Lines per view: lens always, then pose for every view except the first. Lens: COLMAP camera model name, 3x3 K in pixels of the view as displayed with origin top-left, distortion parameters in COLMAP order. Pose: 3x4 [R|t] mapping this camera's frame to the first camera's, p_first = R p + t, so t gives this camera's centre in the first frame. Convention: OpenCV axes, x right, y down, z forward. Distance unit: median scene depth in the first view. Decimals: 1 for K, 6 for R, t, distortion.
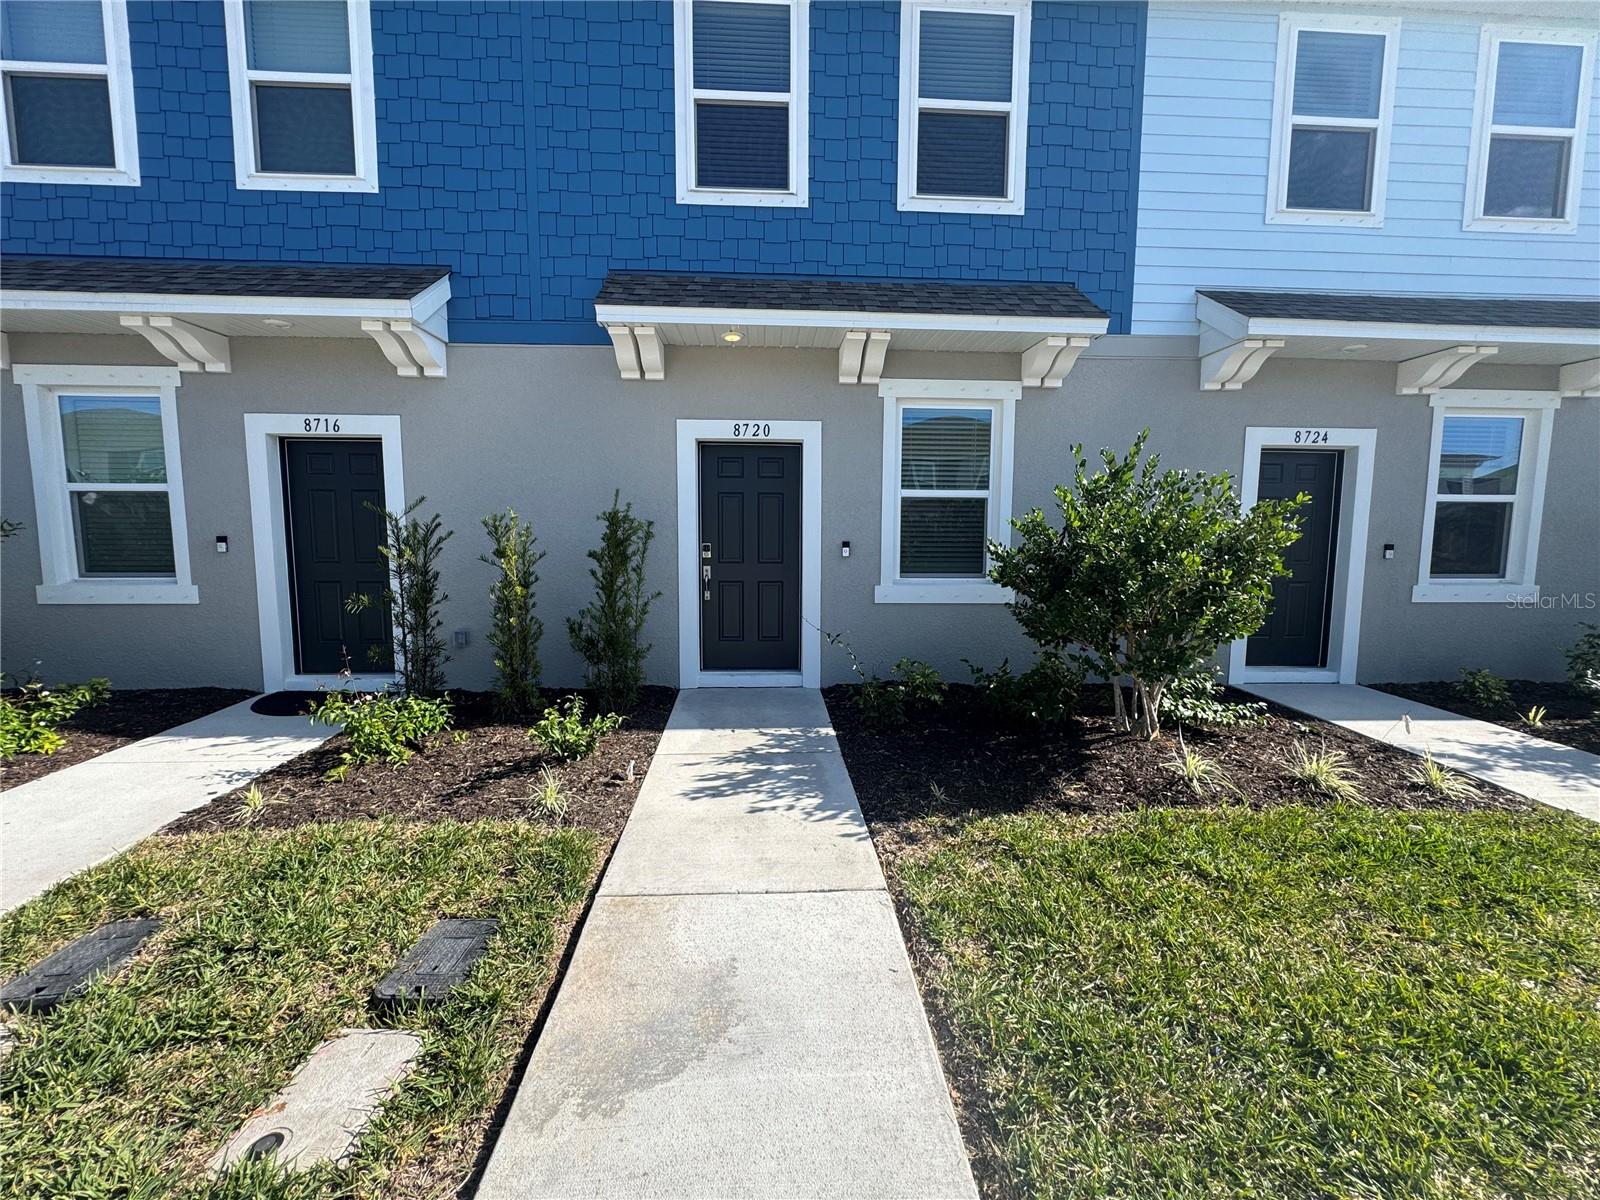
lens RADIAL K [[637.2, 0, 802.7], [0, 637.2, 598.5], [0, 0, 1]] dist [-0.001988, 0.000022]
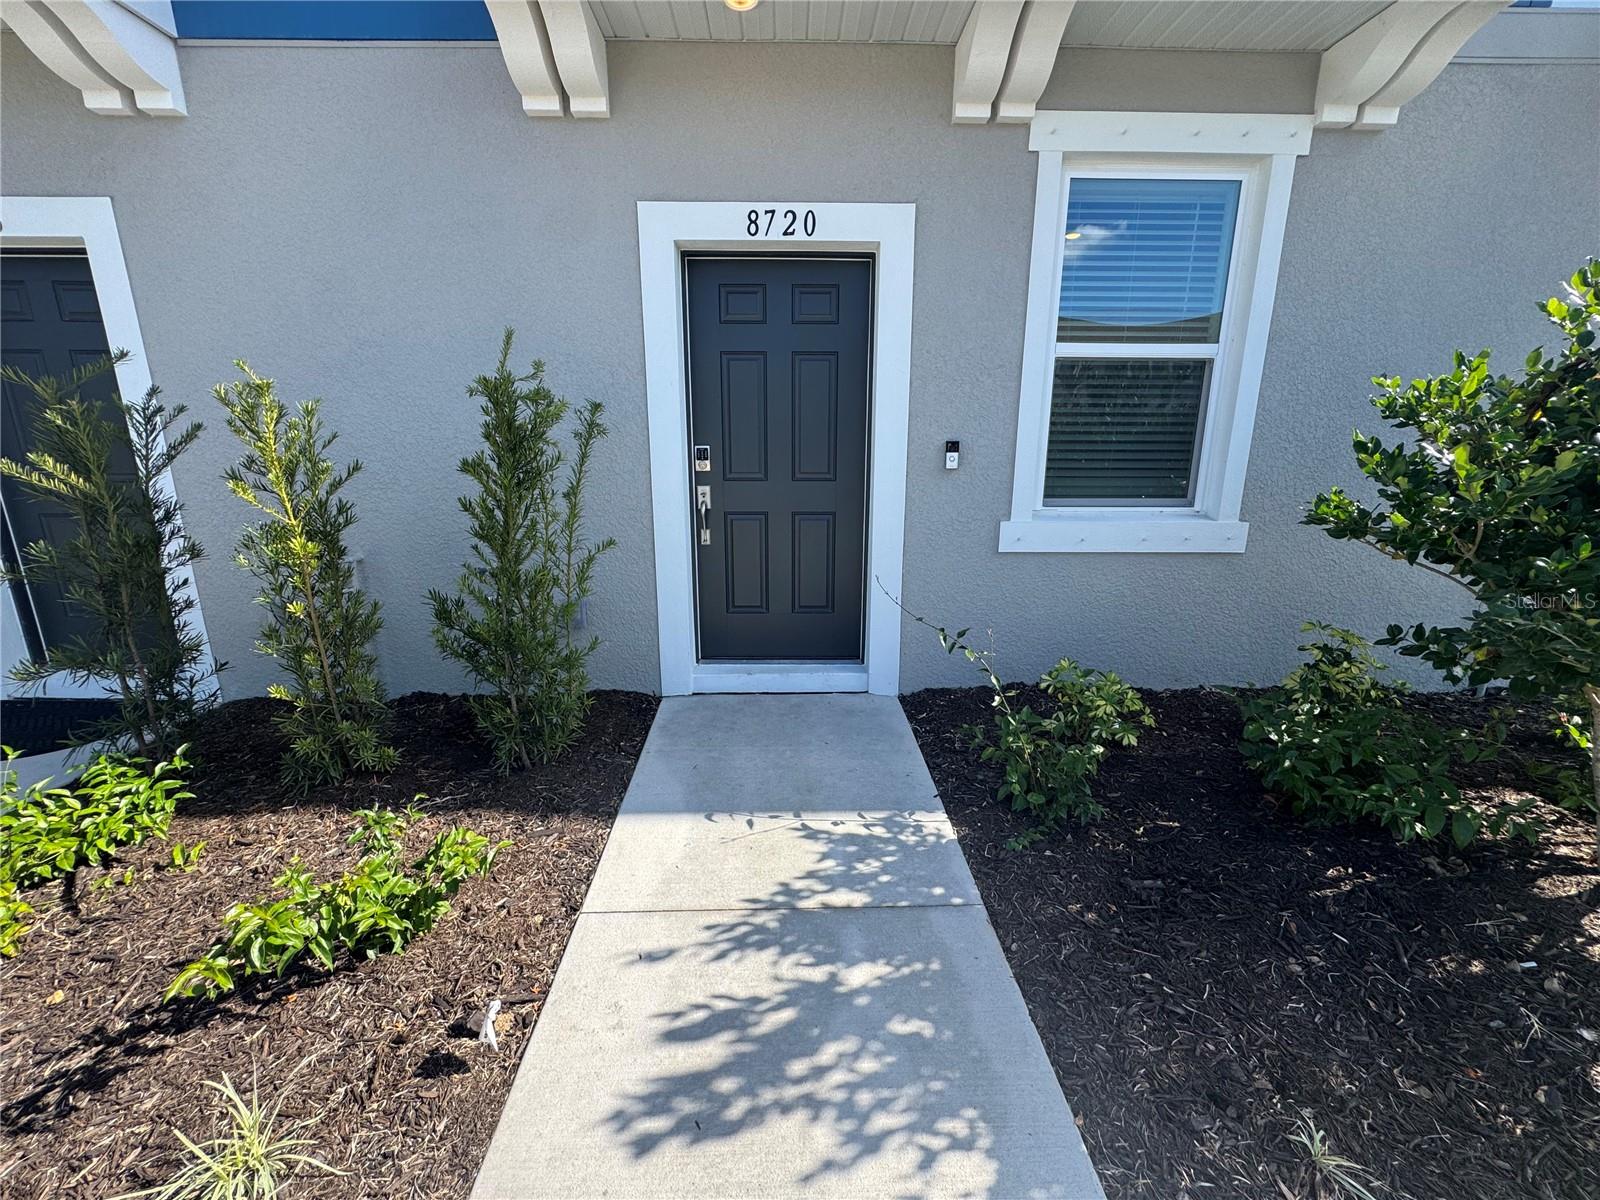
lens RADIAL K [[637.2, 0, 801.6], [0, 637.2, 596.1], [0, 0, 1]] dist [-0.001988, 0.000022]
pose [[0.999350, 0.004987, -0.035700, -0.044925], [0.000021, 0.990301, 0.138936, -0.035211], [0.036046, -0.138846, 0.989658, 0.458771]]
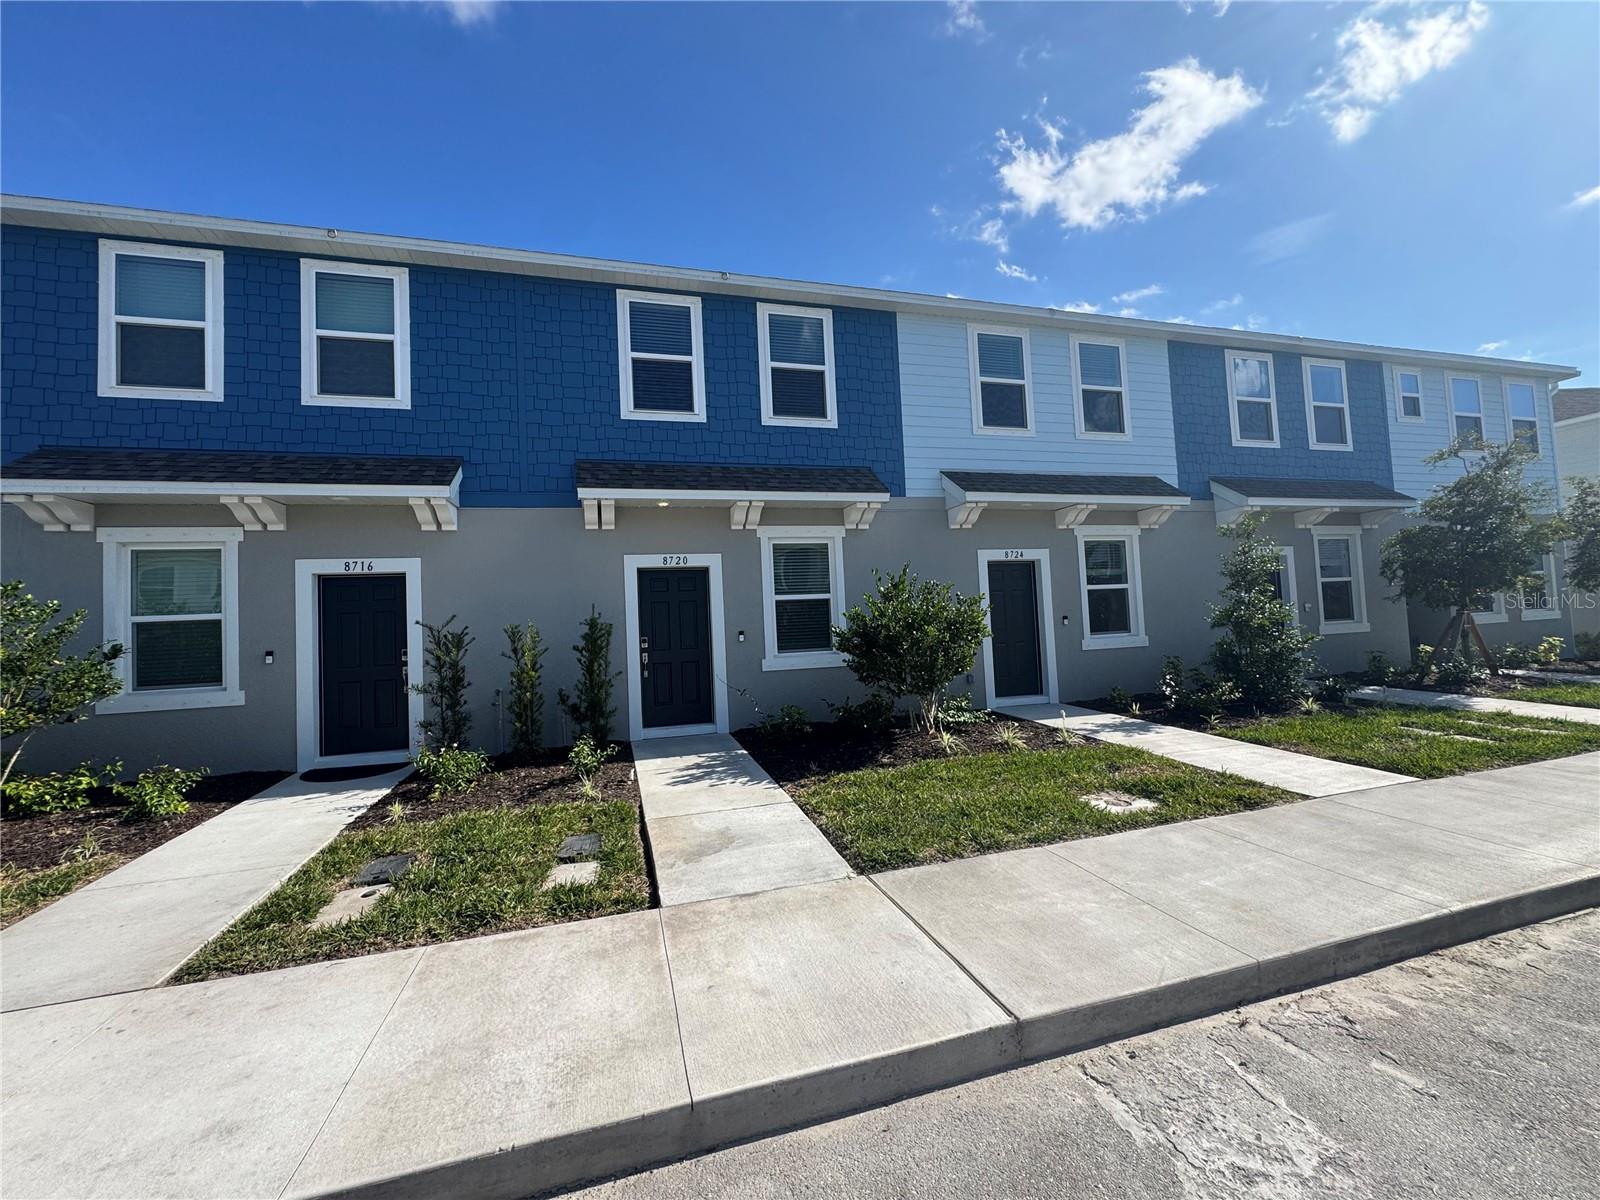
lens RADIAL K [[637.2, 0, 801.9], [0, 637.2, 597.4], [0, 0, 1]] dist [-0.001988, 0.000022]
pose [[0.973448, -0.039607, 0.225455, -0.136364], [0.072412, 0.987620, -0.139152, 0.054534], [-0.217153, 0.151783, 0.964265, -0.521762]]
